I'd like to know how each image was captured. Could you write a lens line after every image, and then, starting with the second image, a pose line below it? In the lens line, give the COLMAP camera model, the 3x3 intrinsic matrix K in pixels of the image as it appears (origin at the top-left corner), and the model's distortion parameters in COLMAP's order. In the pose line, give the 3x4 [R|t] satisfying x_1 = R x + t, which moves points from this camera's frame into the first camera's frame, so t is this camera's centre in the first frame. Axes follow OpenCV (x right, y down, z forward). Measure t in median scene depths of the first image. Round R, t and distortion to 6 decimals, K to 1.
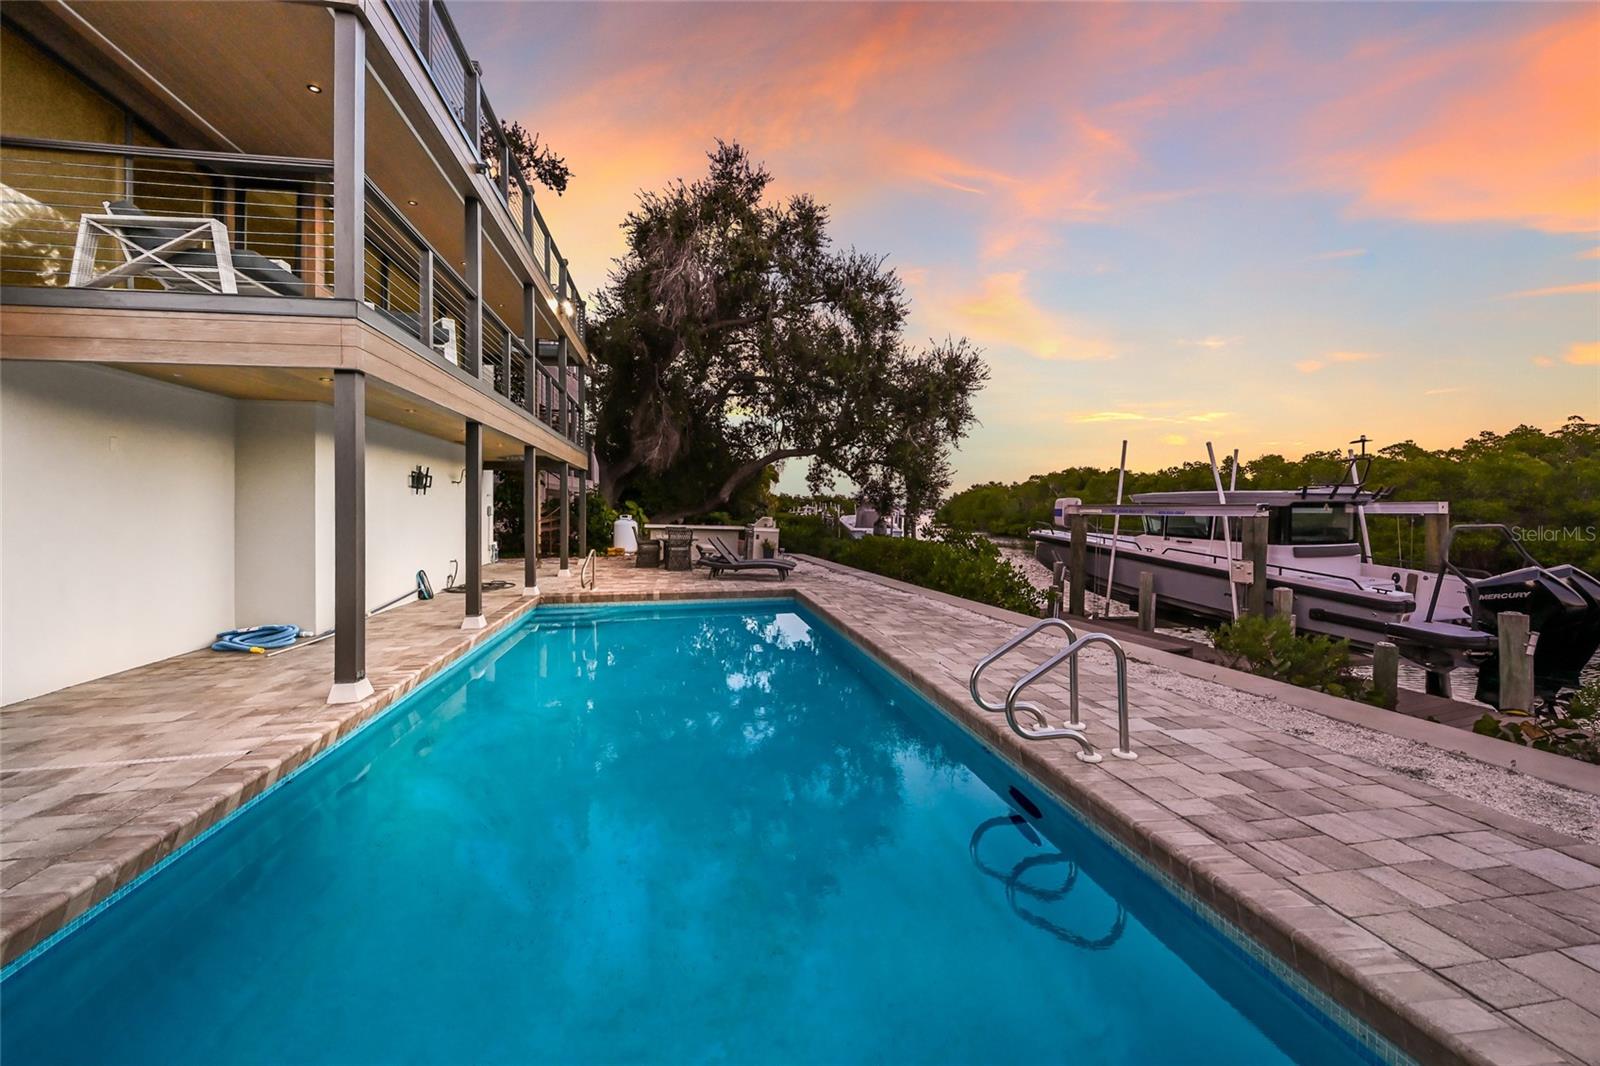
lens RADIAL K [[640.5, 0, 787.8], [0, 640.5, 486.3], [0, 0, 1]] dist [0.003240, 0.000120]
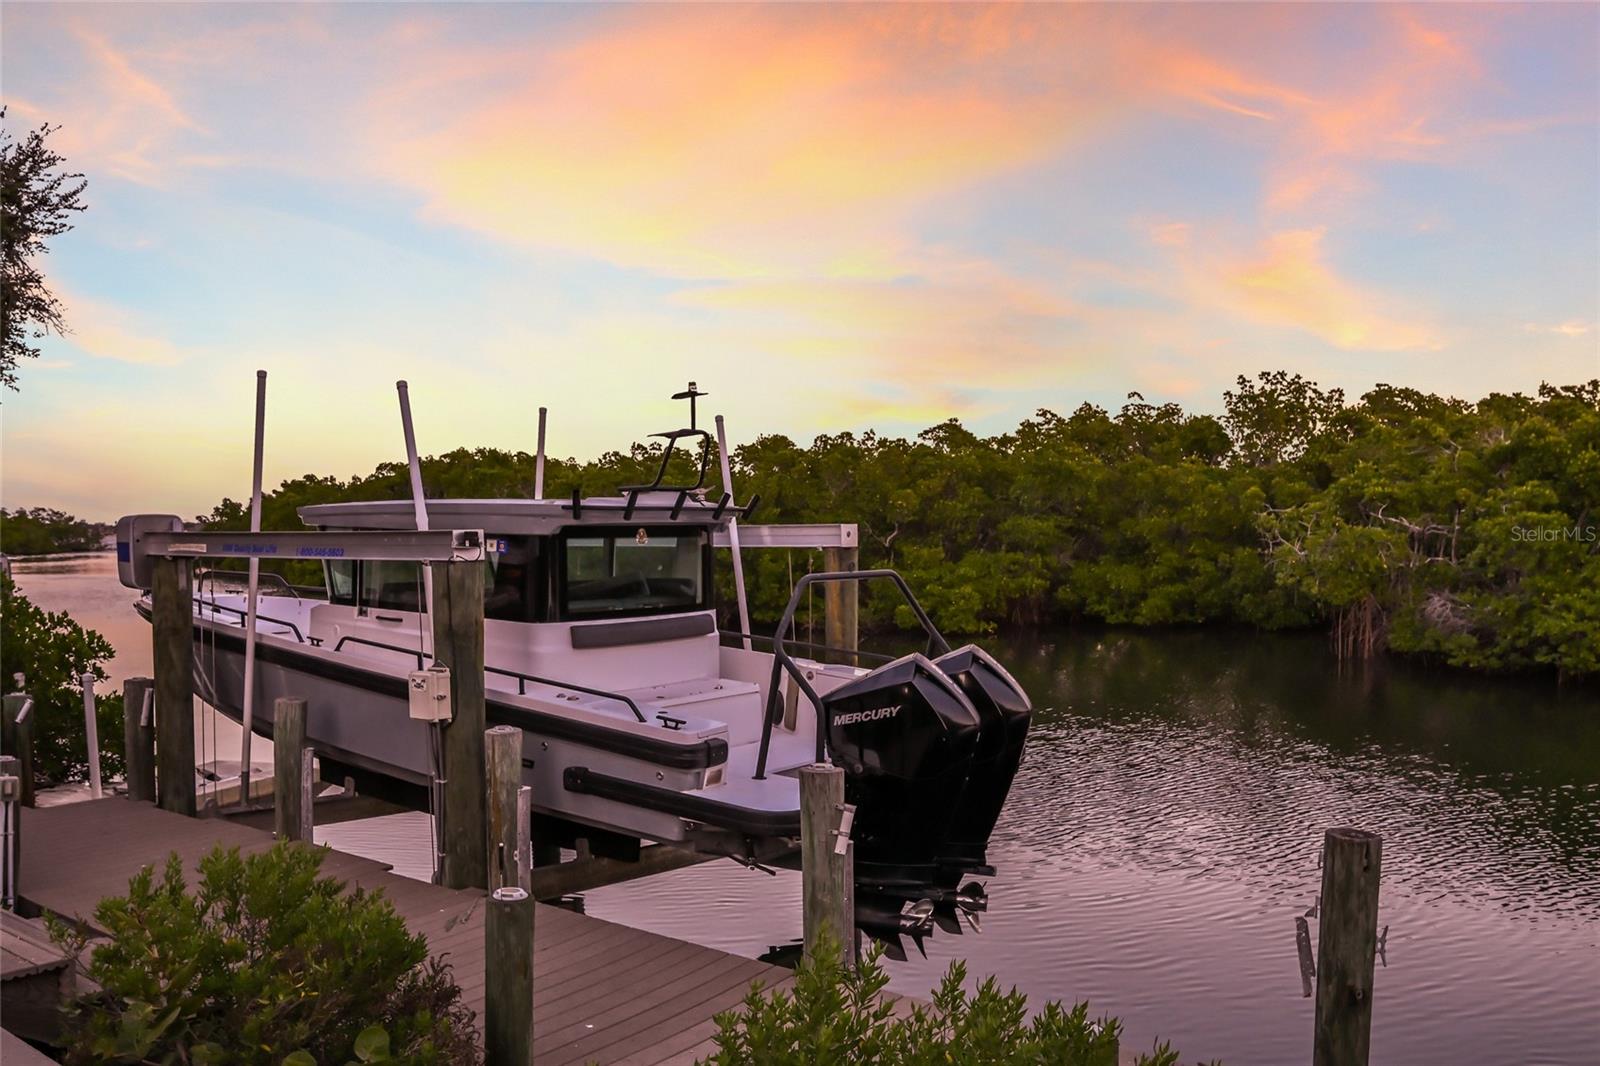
lens RADIAL K [[1256.6, 0, 800.7], [0, 1256.6, 533.5], [0, 0, 1]] dist [-0.000242, 0.002525]
pose [[0.837852, -0.005914, 0.545866, 0.397276], [-0.014481, 0.999349, 0.033054, -0.000968], [-0.545706, -0.035599, 0.837220, 0.162053]]
